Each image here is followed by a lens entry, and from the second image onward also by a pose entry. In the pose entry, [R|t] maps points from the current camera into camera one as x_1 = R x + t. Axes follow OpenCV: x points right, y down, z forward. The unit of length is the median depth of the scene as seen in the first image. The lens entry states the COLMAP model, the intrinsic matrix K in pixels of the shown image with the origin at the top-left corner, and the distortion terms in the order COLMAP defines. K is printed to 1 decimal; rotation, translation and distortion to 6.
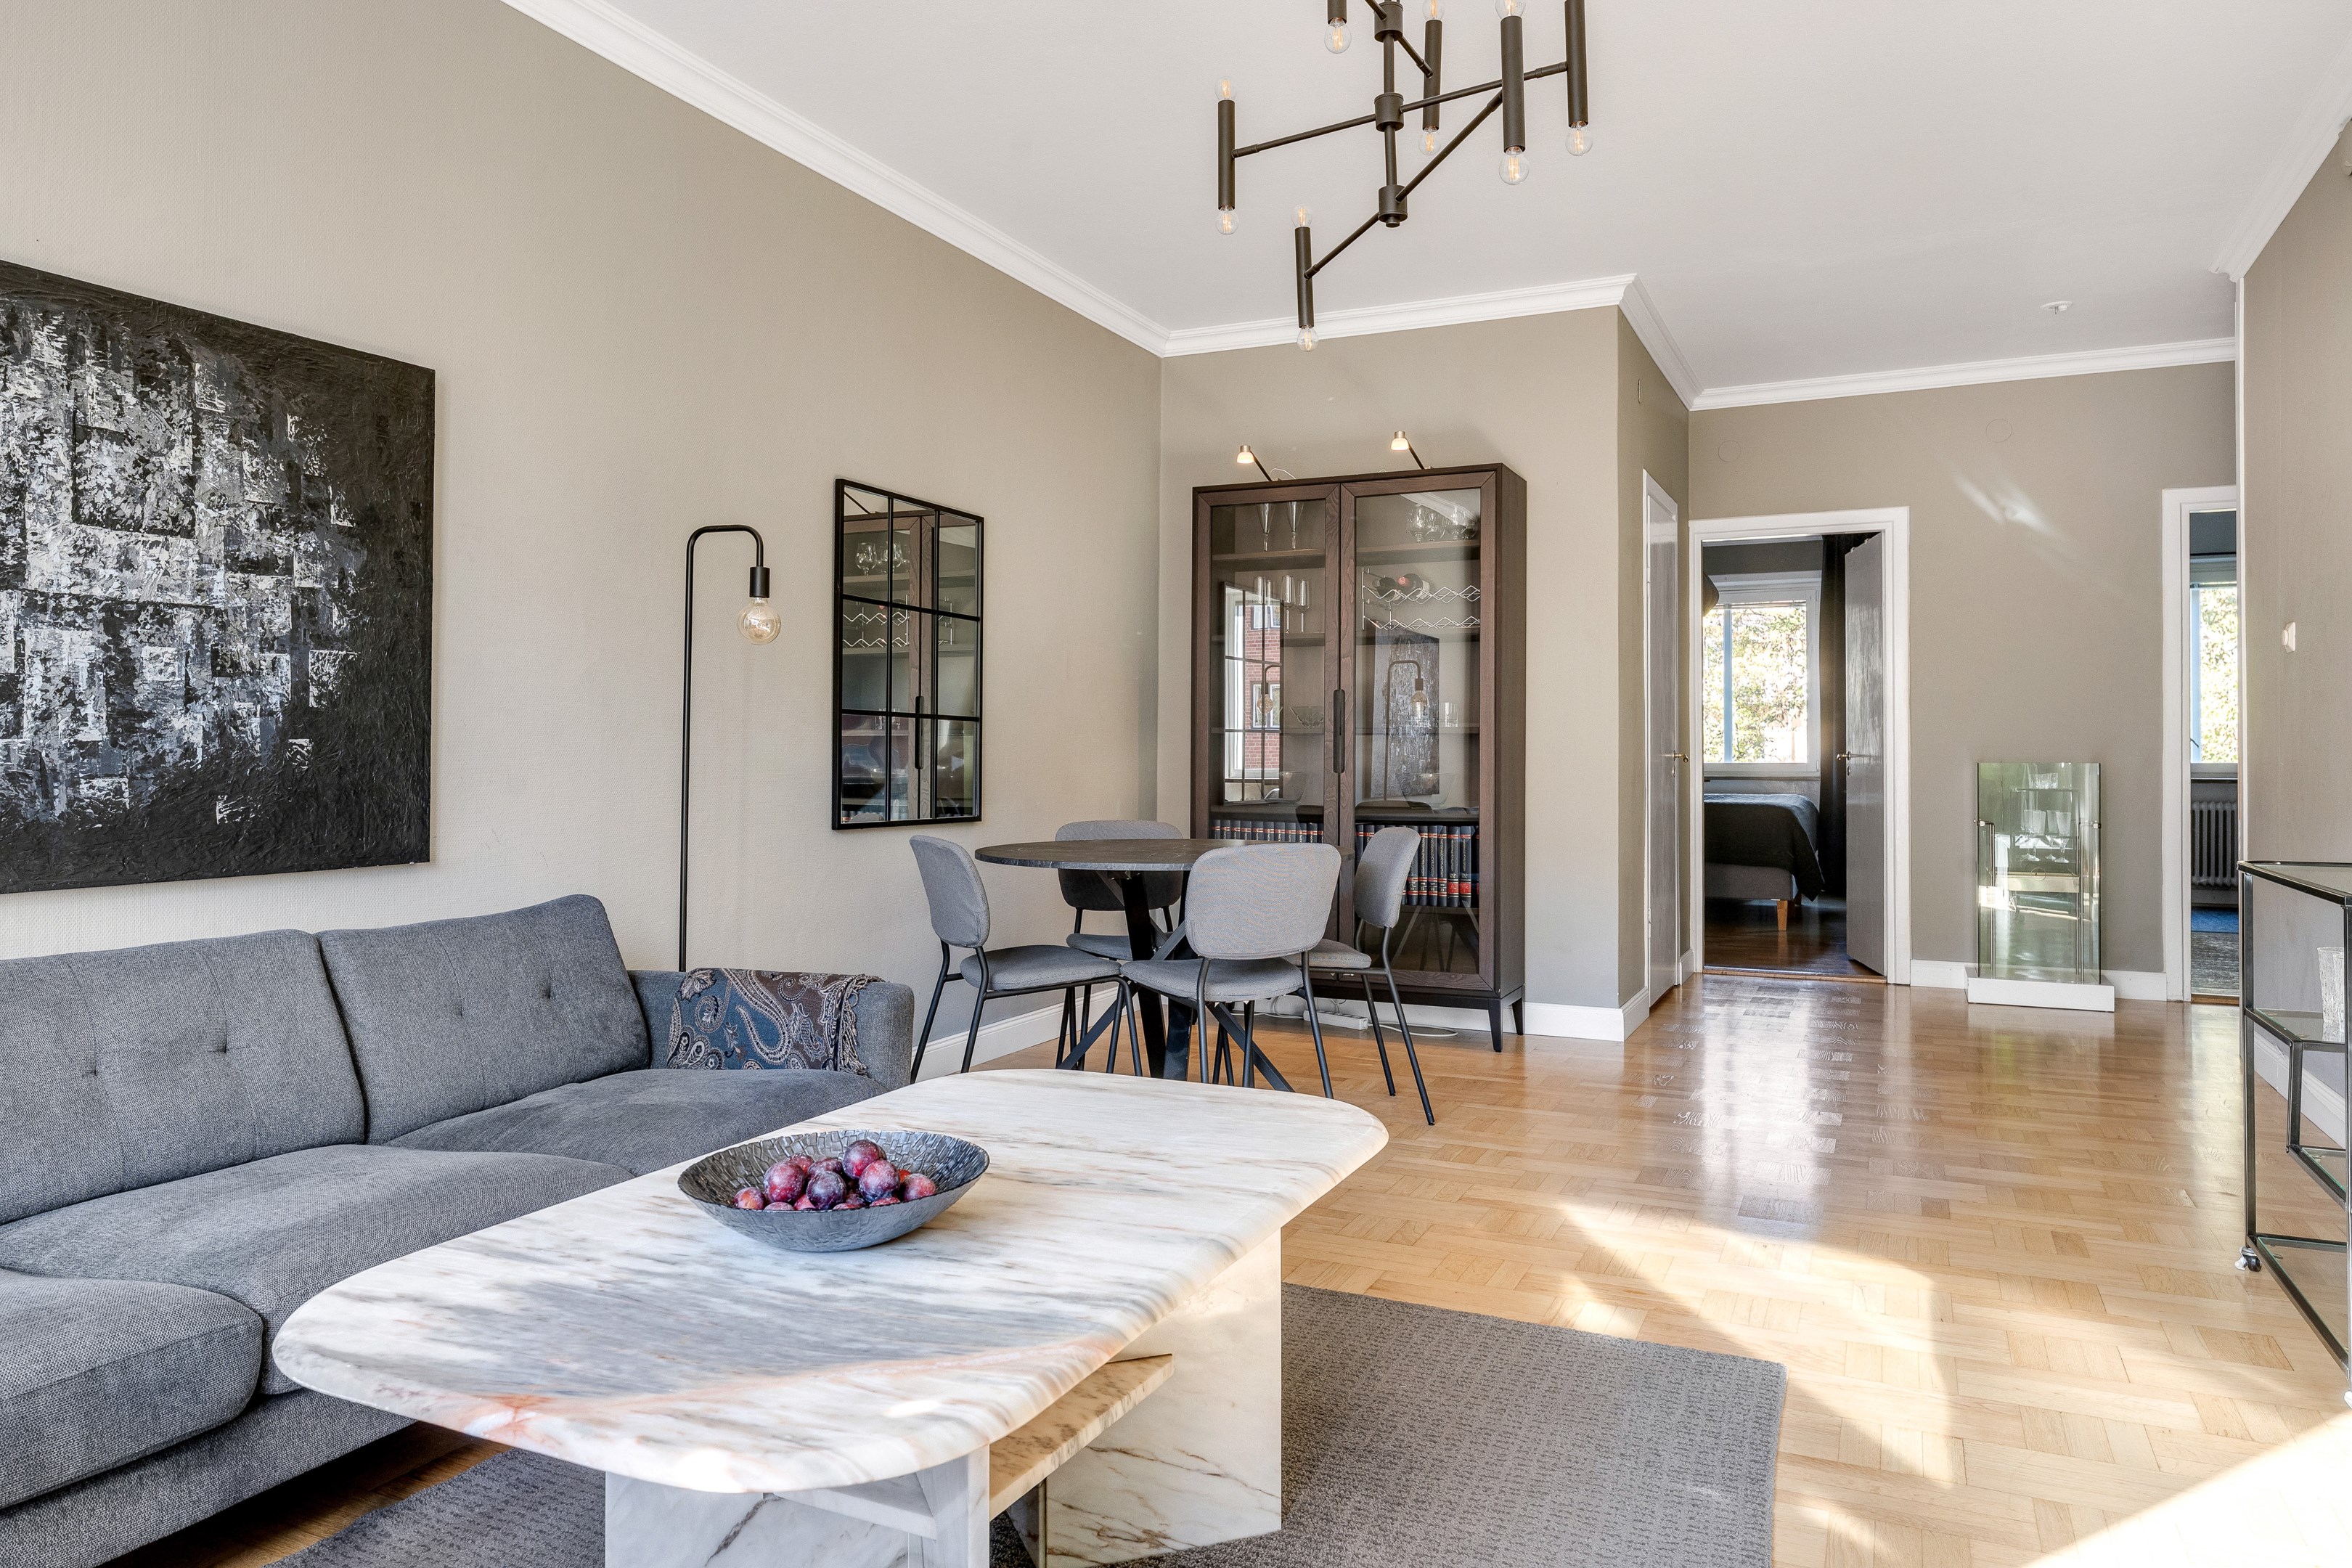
lens RADIAL K [[1547.1, 0, 1177.8], [0, 1547.1, 723.1], [0, 0, 1]] dist [-0.001119, -0.001274]
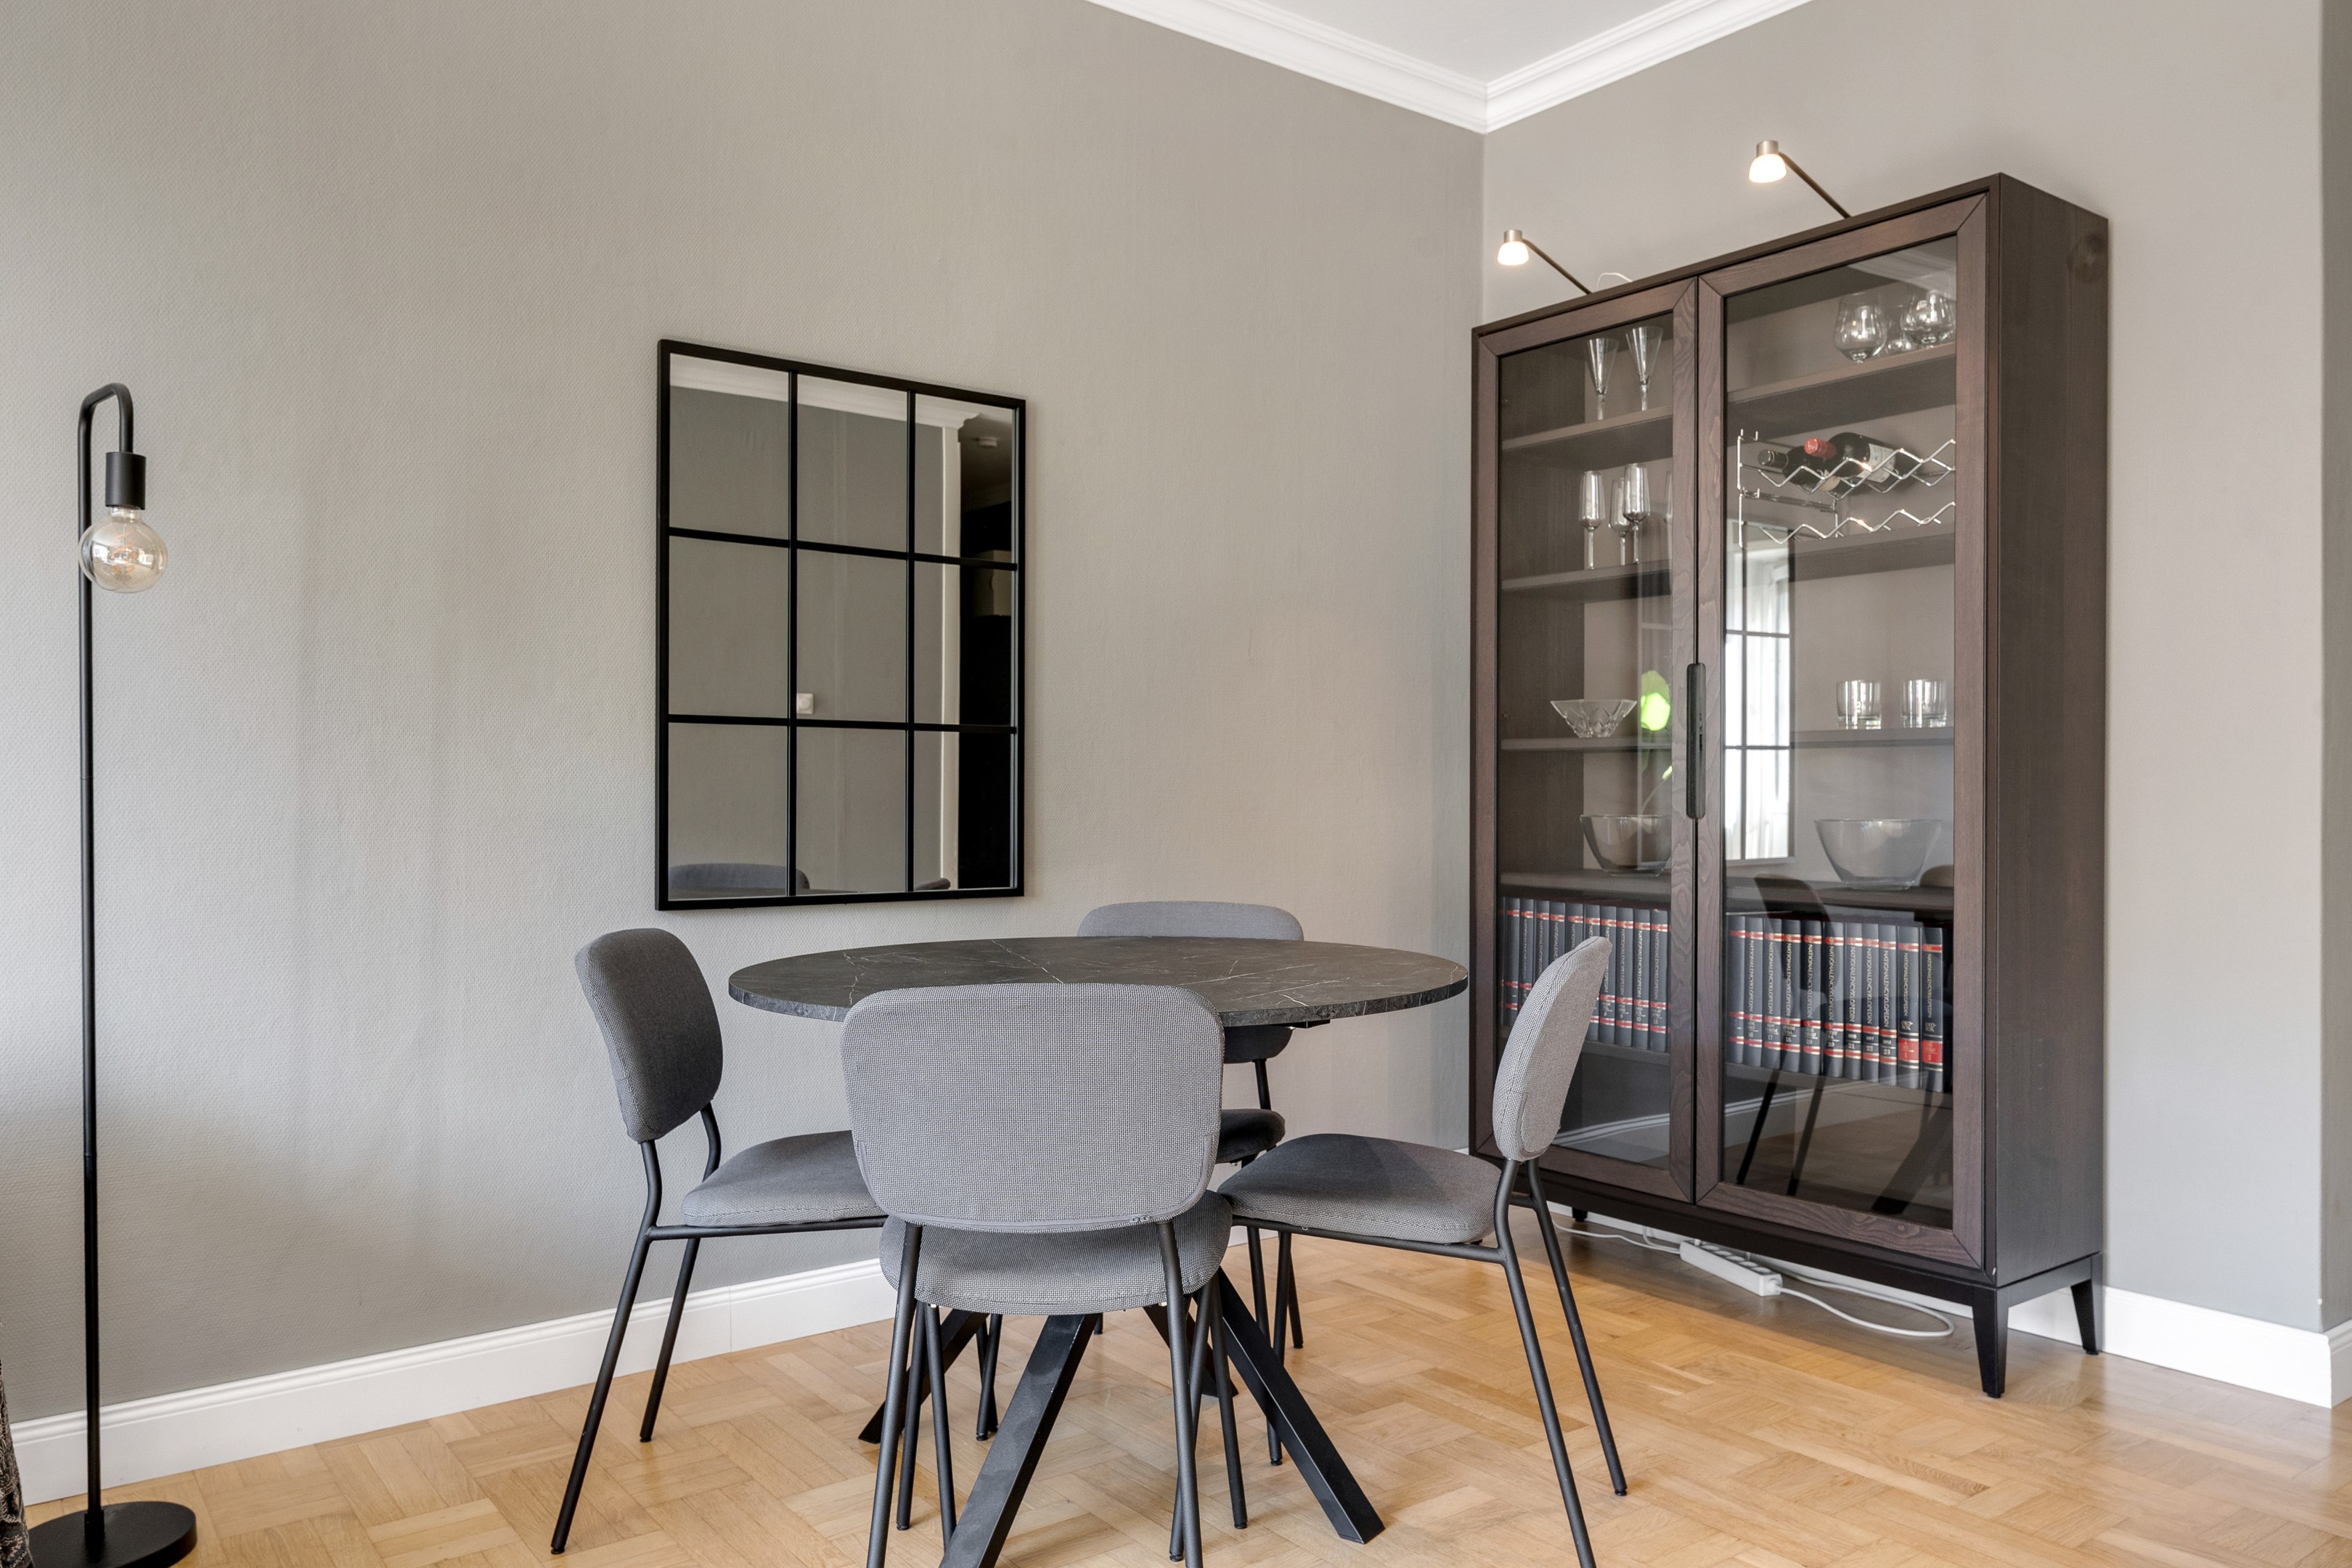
lens RADIAL K [[1688.1, 0, 1176.0], [0, 1688.1, 784.0], [0, 0, 1]] dist [0.001679, 0.000599]
pose [[0.887125, -0.005001, -0.461502, 0.219600], [0.014887, 0.999731, 0.017782, 0.007303], [0.461289, -0.022645, 0.886961, 0.408187]]
